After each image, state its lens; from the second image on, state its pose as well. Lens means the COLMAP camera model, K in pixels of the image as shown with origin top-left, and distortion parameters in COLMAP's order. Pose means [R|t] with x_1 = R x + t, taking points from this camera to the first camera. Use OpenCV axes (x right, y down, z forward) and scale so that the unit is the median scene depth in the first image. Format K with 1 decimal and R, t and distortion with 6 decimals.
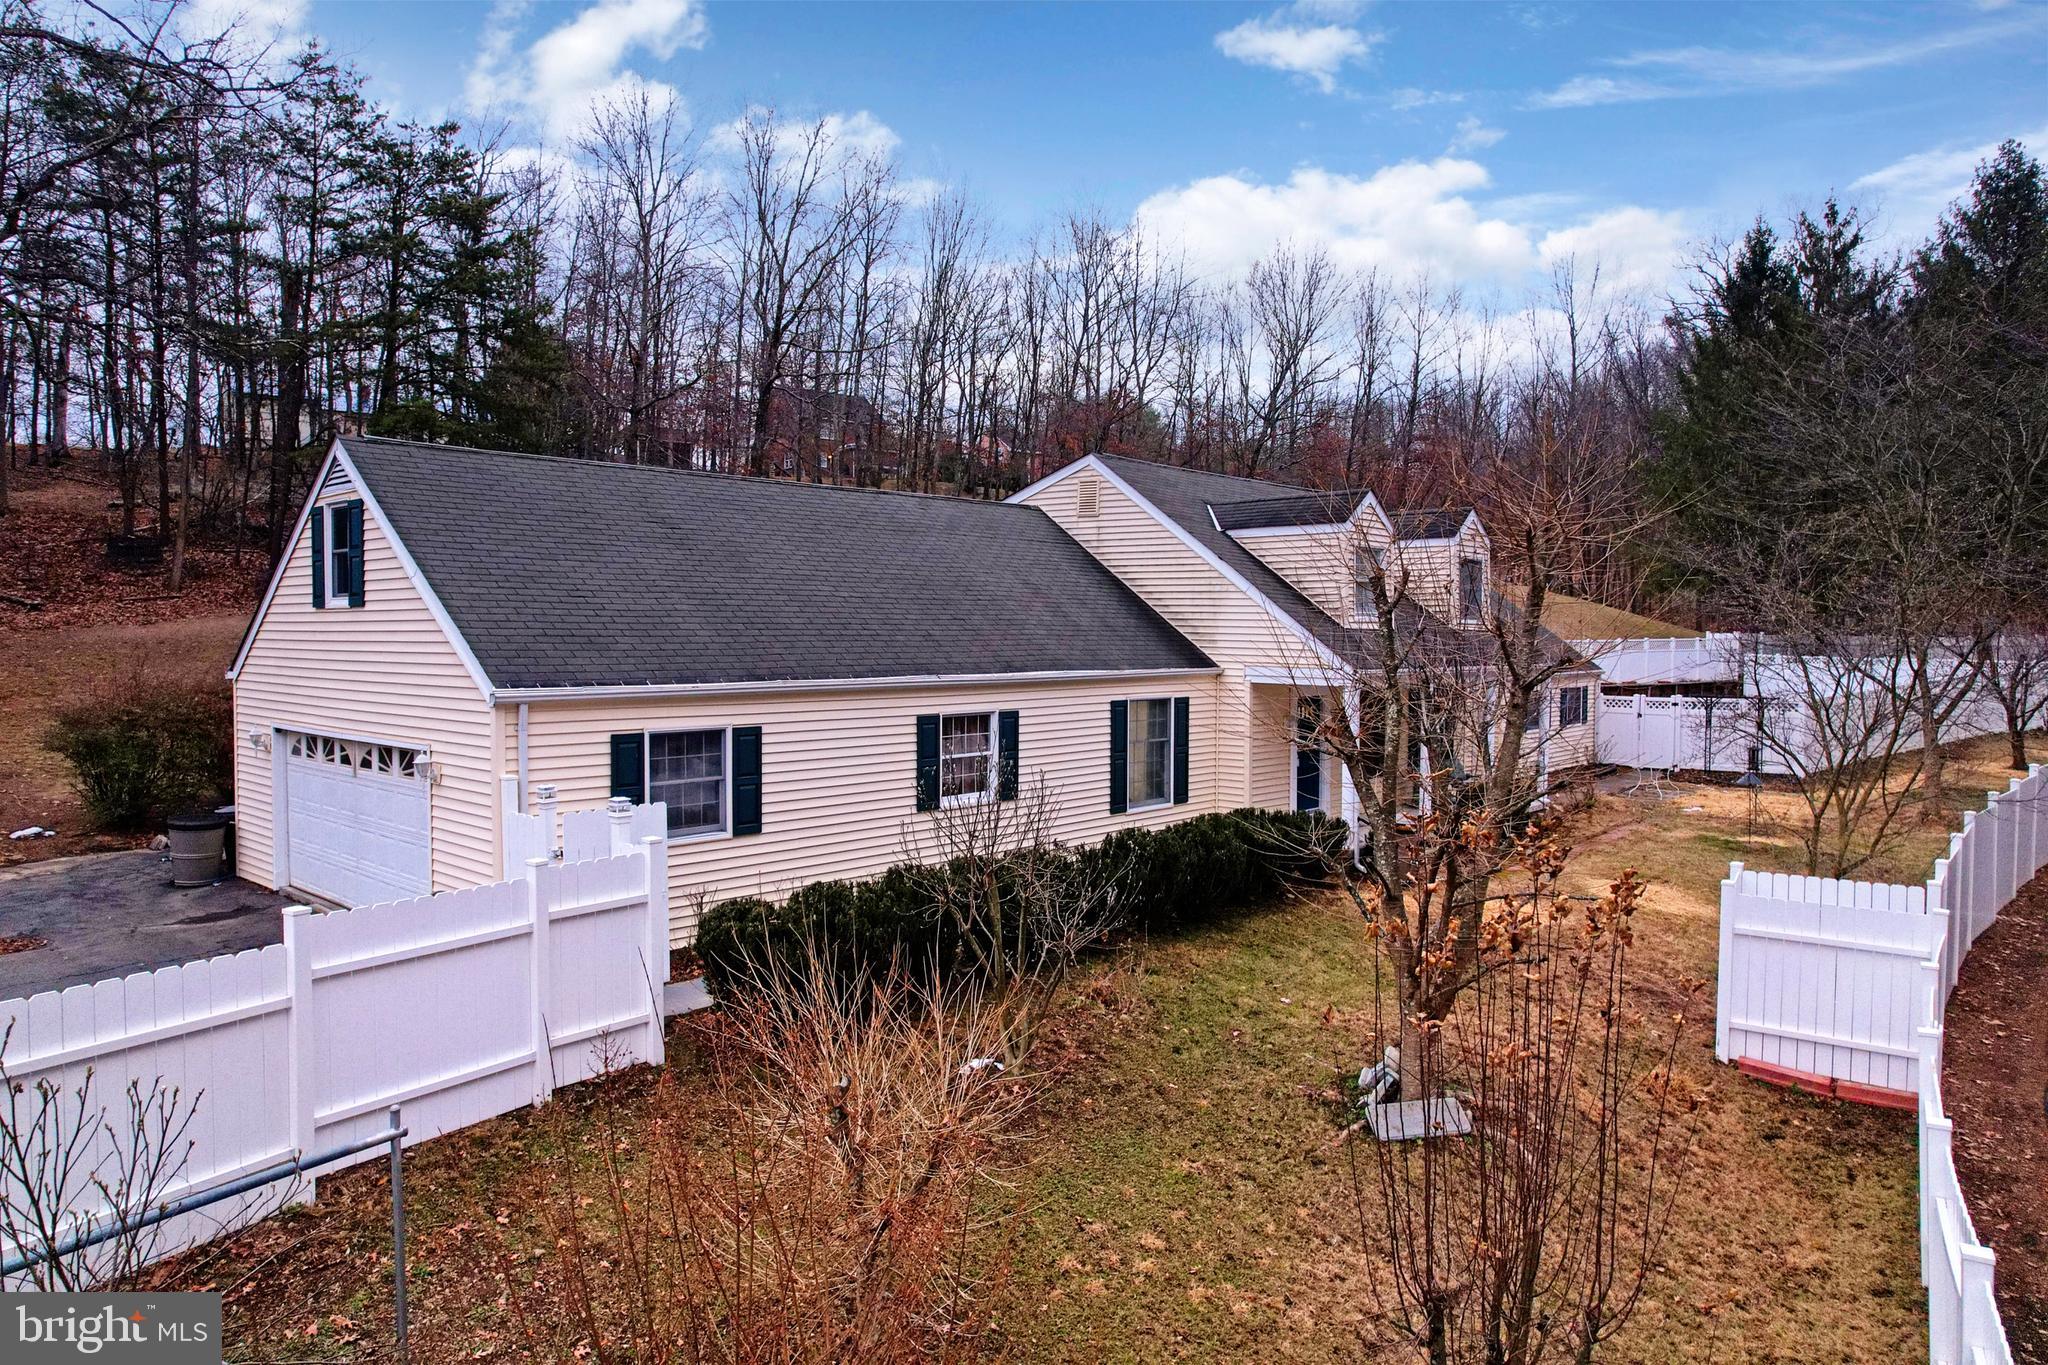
lens RADIAL K [[1311.5, 0, 1024.0], [0, 1311.5, 682.5], [0, 0, 1]] dist [-0.084802, 0.076556]
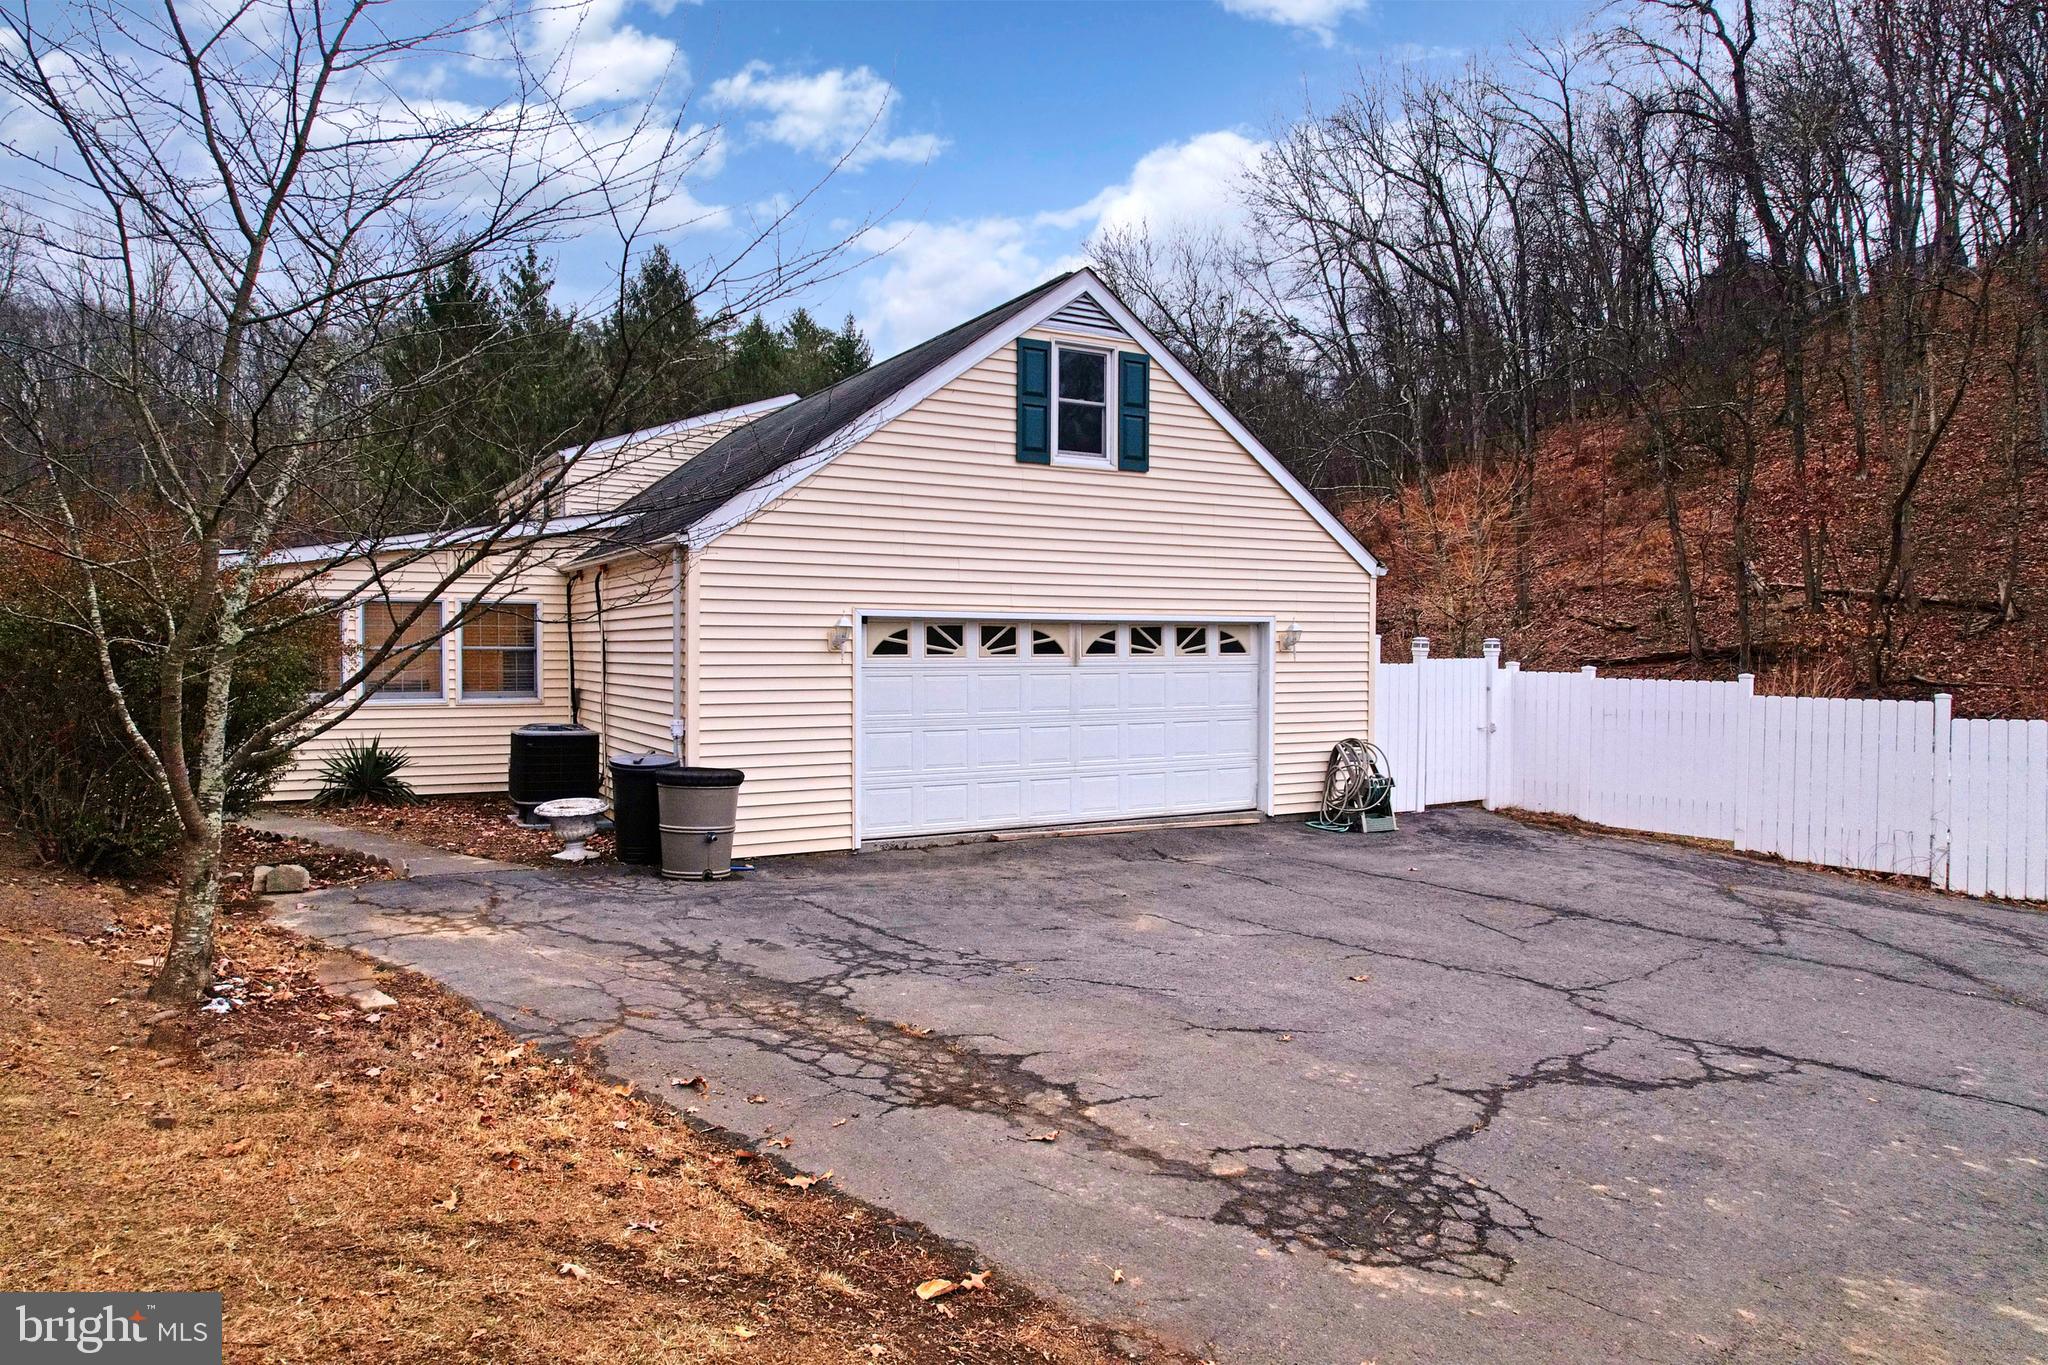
lens RADIAL K [[1311.5, 0, 1024.0], [0, 1311.5, 682.5], [0, 0, 1]] dist [-0.084802, 0.076556]
pose [[0.313844, -0.028950, 0.949033, -0.597307], [0.034020, 0.999236, 0.019231, 0.029098], [-0.948865, 0.026251, 0.314589, 0.331113]]
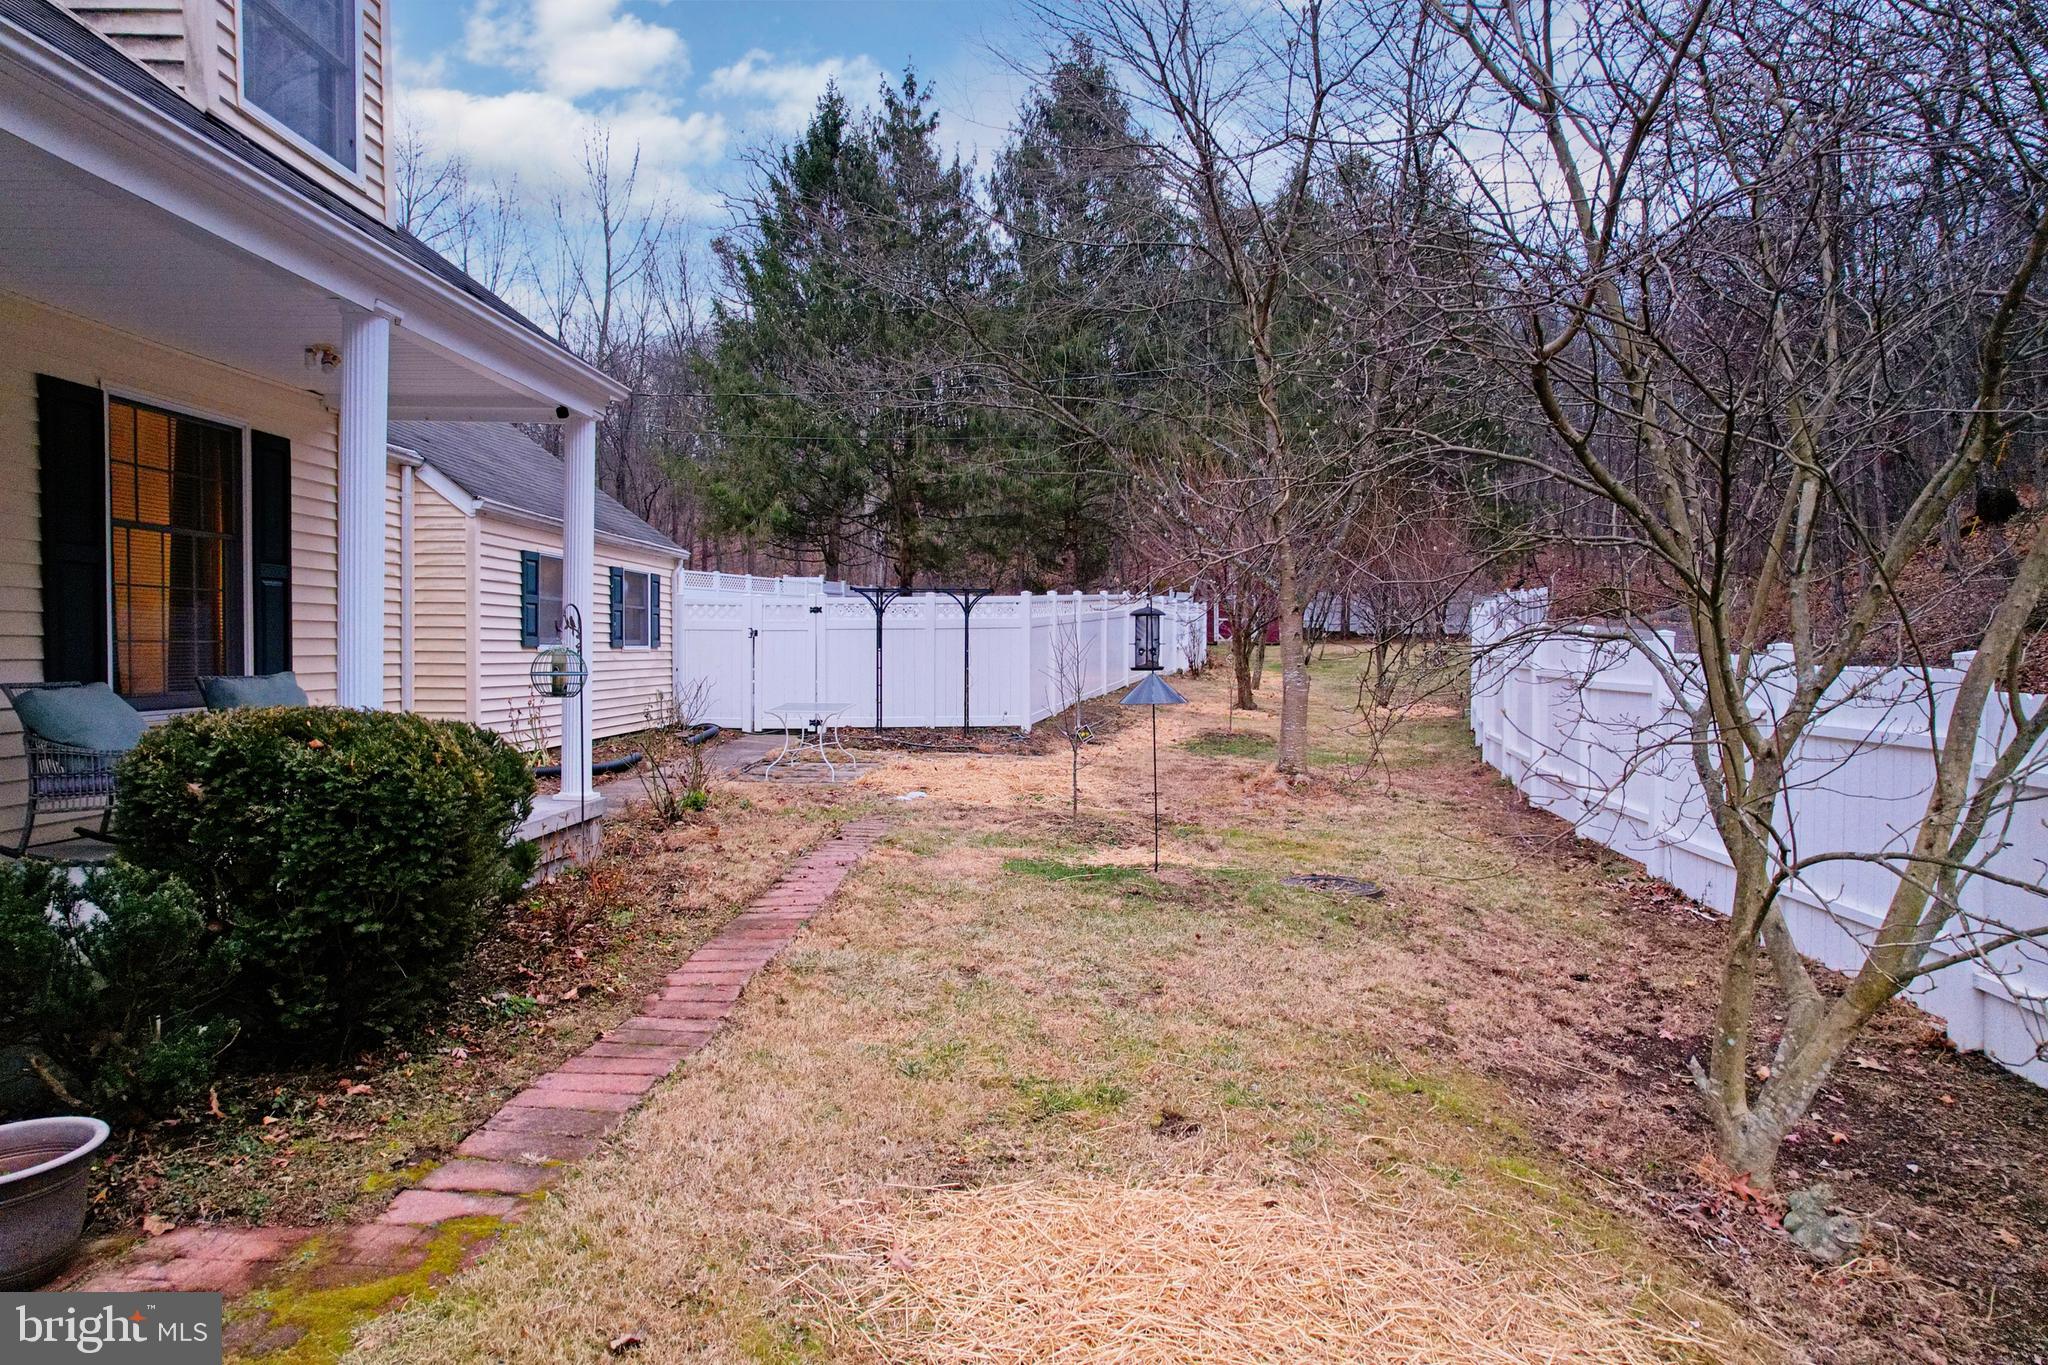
lens RADIAL K [[1311.5, 0, 1024.0], [0, 1311.5, 682.5], [0, 0, 1]] dist [-0.084802, 0.076556]
pose [[0.755885, -0.015116, 0.654530, 0.199100], [0.021427, 0.999769, -0.001656, 0.048136], [-0.654354, 0.015276, 0.756034, 0.498622]]
